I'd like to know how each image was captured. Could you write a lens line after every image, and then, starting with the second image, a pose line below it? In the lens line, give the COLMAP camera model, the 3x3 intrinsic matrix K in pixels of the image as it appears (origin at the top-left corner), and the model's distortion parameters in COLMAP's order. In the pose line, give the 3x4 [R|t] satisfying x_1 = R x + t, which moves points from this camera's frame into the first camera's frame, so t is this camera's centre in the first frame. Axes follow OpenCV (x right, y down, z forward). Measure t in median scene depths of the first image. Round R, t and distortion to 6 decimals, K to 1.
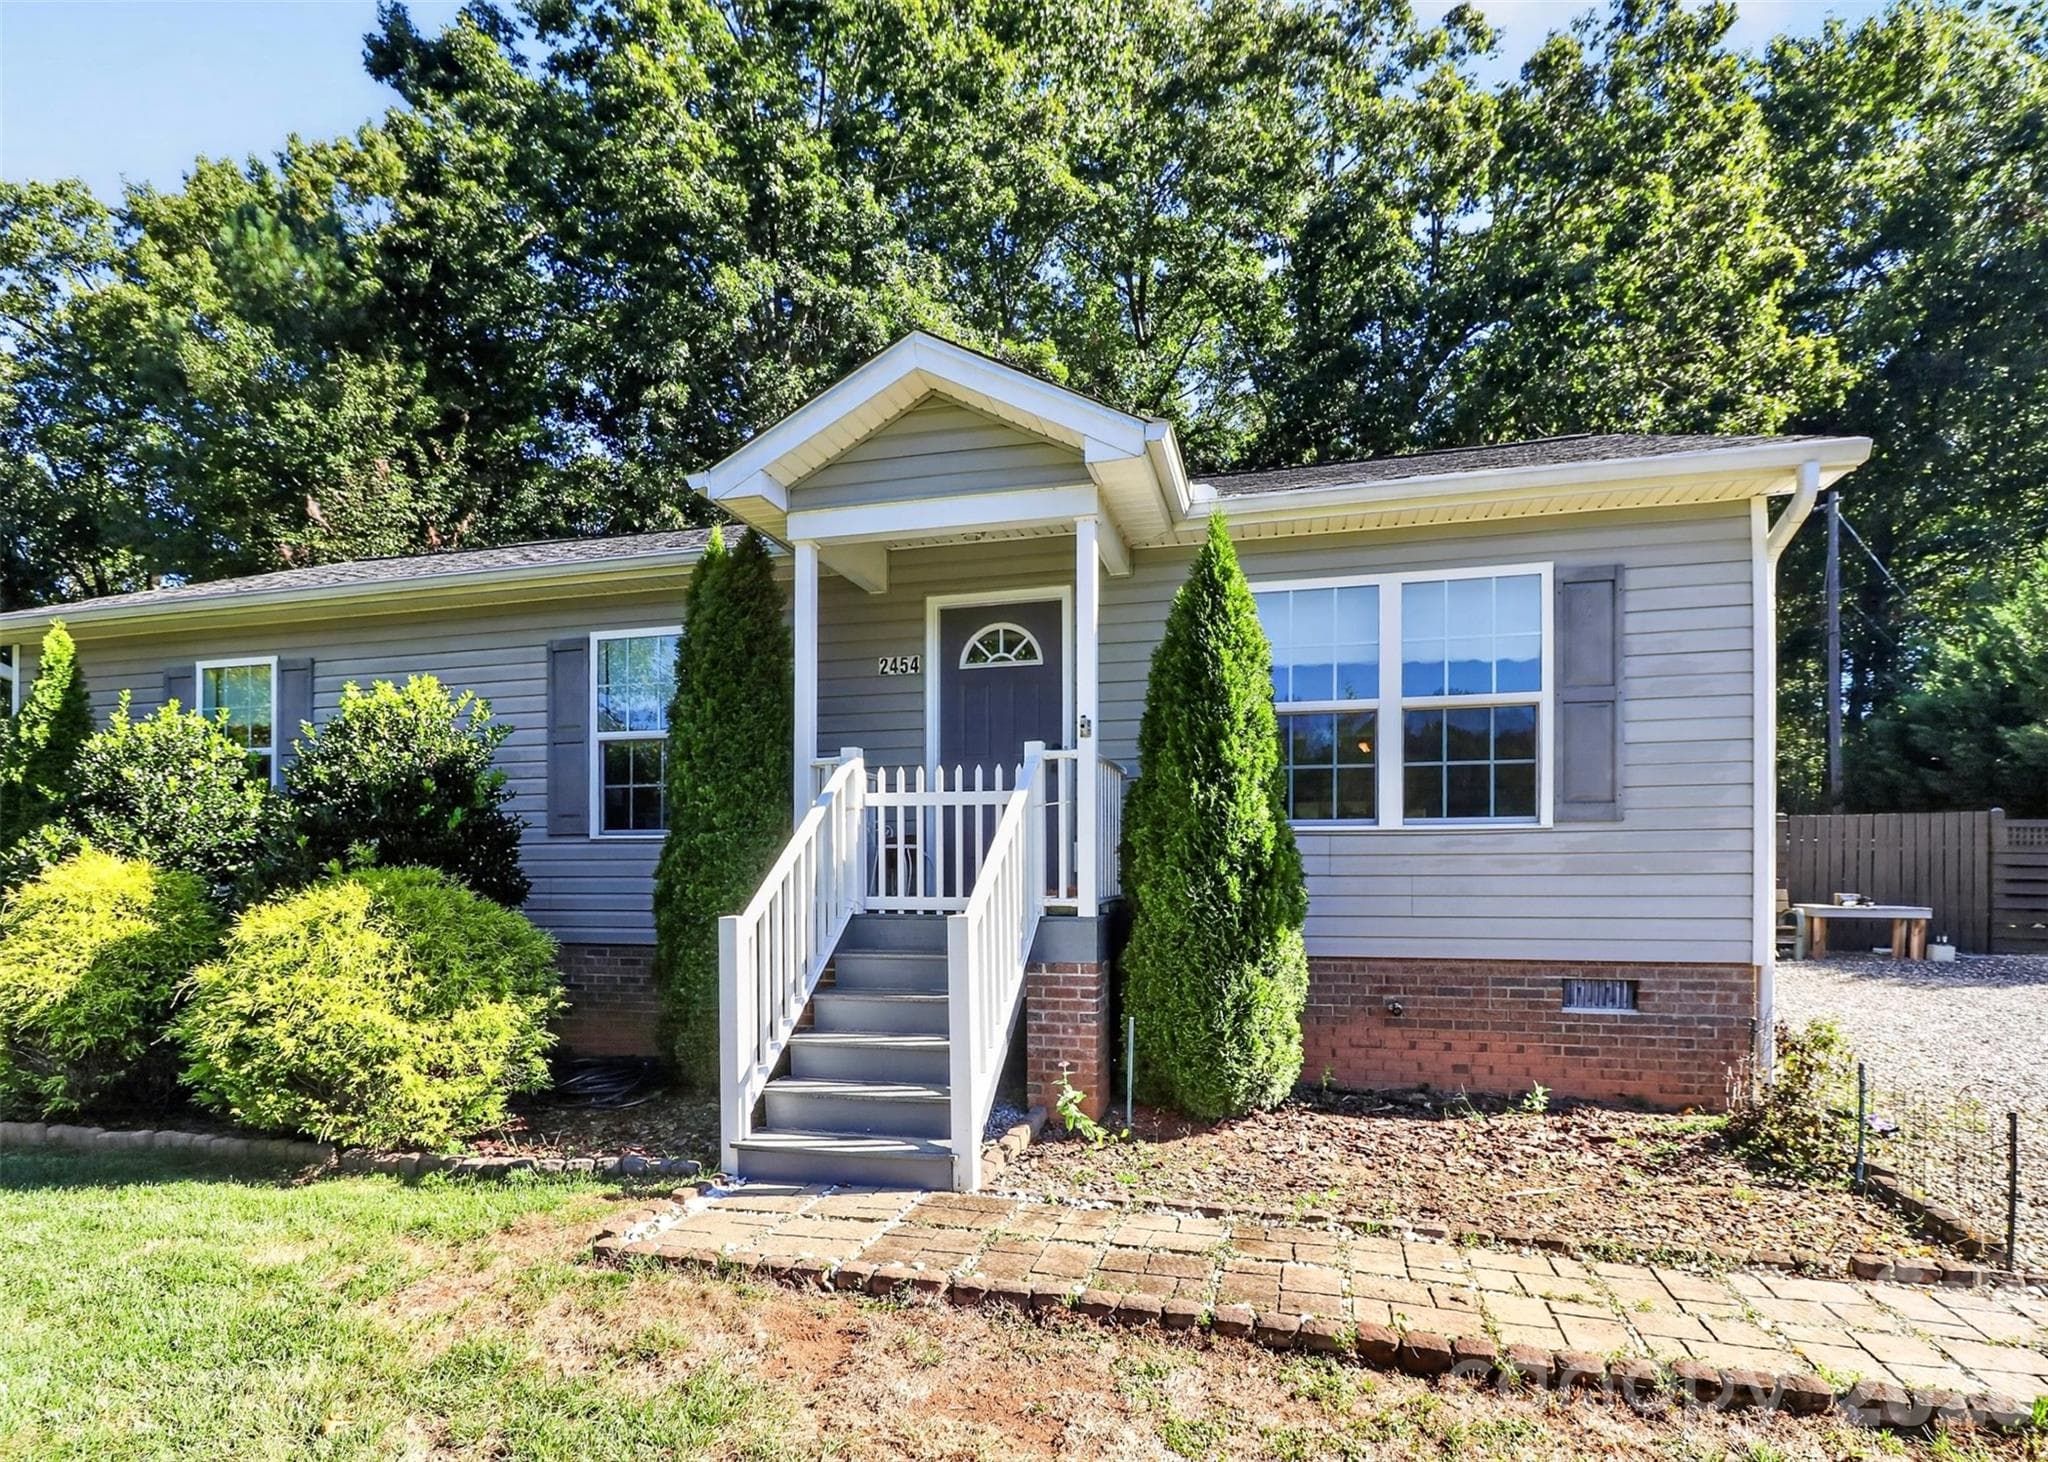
lens RADIAL K [[1001.9, 0, 1021.5], [0, 1001.9, 877.3], [0, 0, 1]] dist [-0.000669, -0.008660]
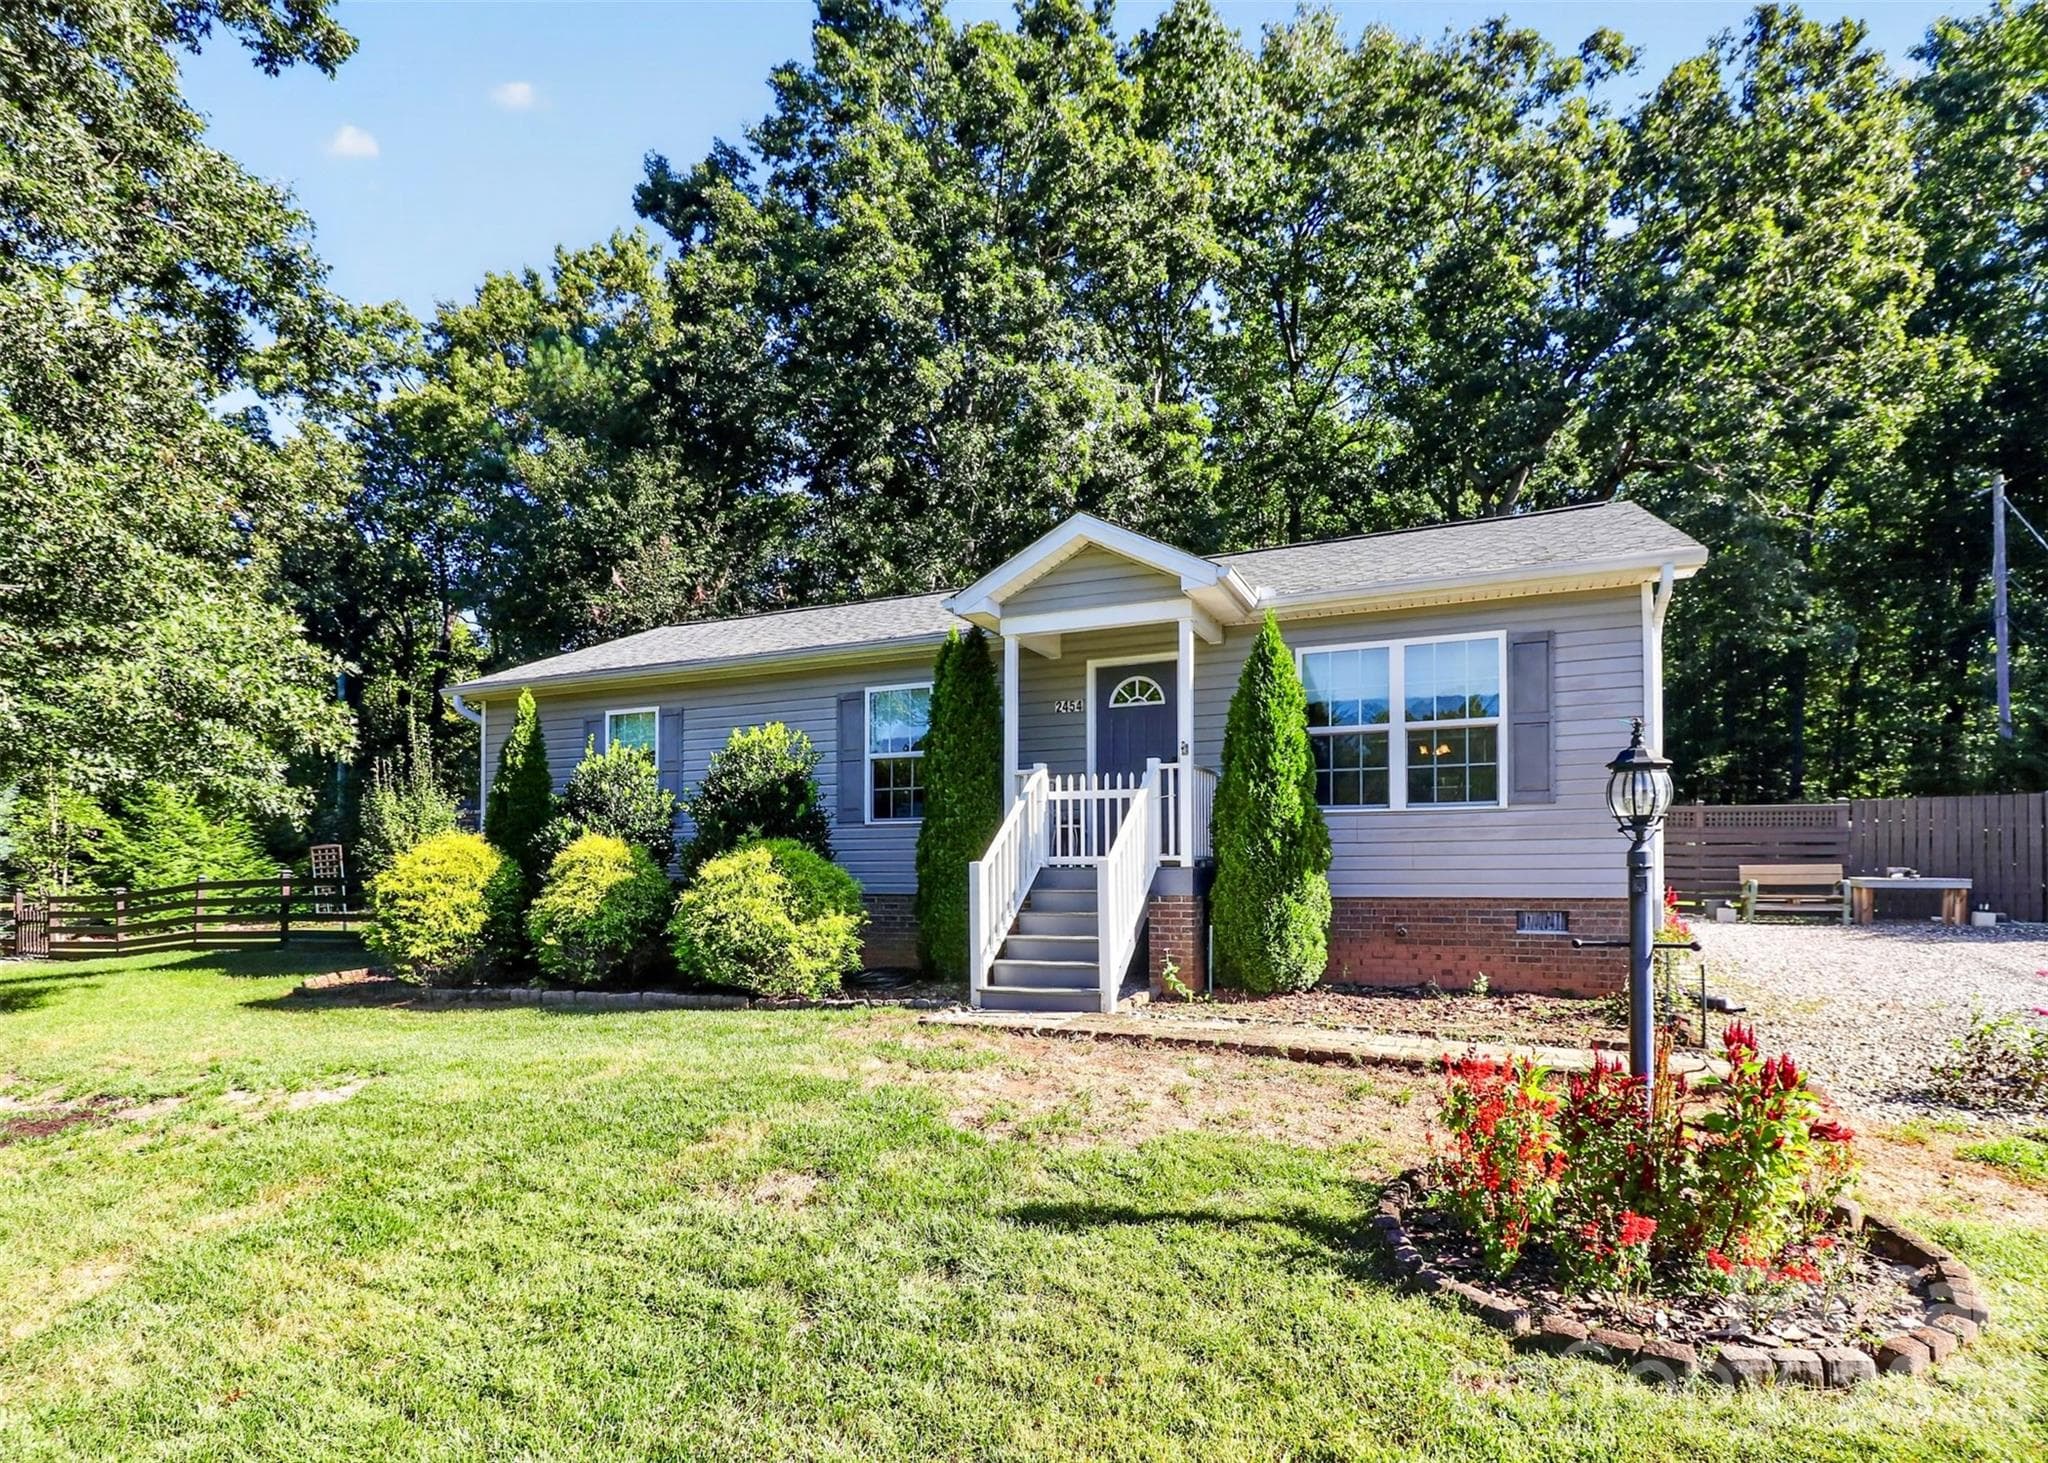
lens RADIAL K [[1005.8, 0, 1024.3], [0, 1005.8, 860.4], [0, 0, 1]] dist [-0.000894, -0.008830]
pose [[0.986718, -0.003363, -0.162410, 0.021327], [0.001010, 0.999893, -0.014568, 0.015795], [0.162442, 0.014210, 0.986616, -0.189479]]
